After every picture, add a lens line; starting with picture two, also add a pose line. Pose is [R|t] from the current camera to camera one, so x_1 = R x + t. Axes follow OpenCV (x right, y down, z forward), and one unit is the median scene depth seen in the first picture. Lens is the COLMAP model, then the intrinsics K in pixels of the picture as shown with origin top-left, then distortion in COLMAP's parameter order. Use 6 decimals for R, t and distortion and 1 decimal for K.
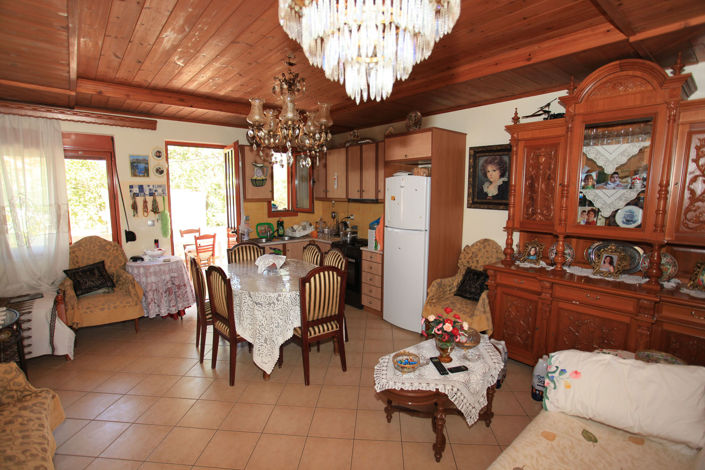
lens RADIAL K [[337.7, 0, 351.3], [0, 337.7, 237.0], [0, 0, 1]] dist [-0.042427, 0.001016]
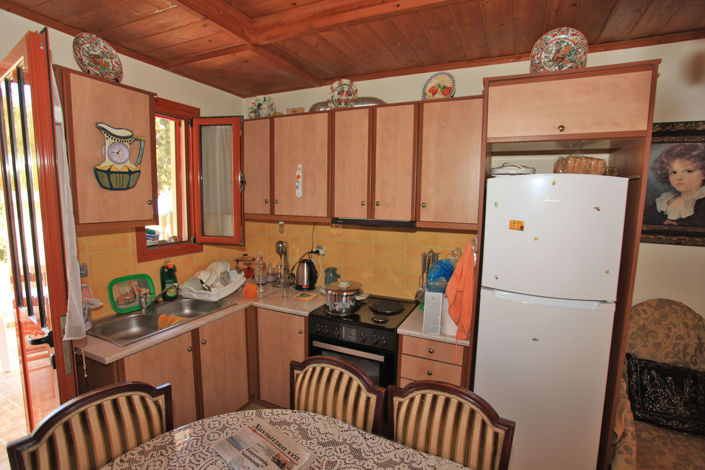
lens RADIAL K [[337.7, 0, 356.2], [0, 337.7, 235.4], [0, 0, 1]] dist [-0.042427, 0.001016]
pose [[0.907930, -0.036558, 0.417524, -0.182237], [0.043548, 0.999025, -0.007223, -0.082634], [-0.416853, 0.024740, 0.908637, 0.536103]]
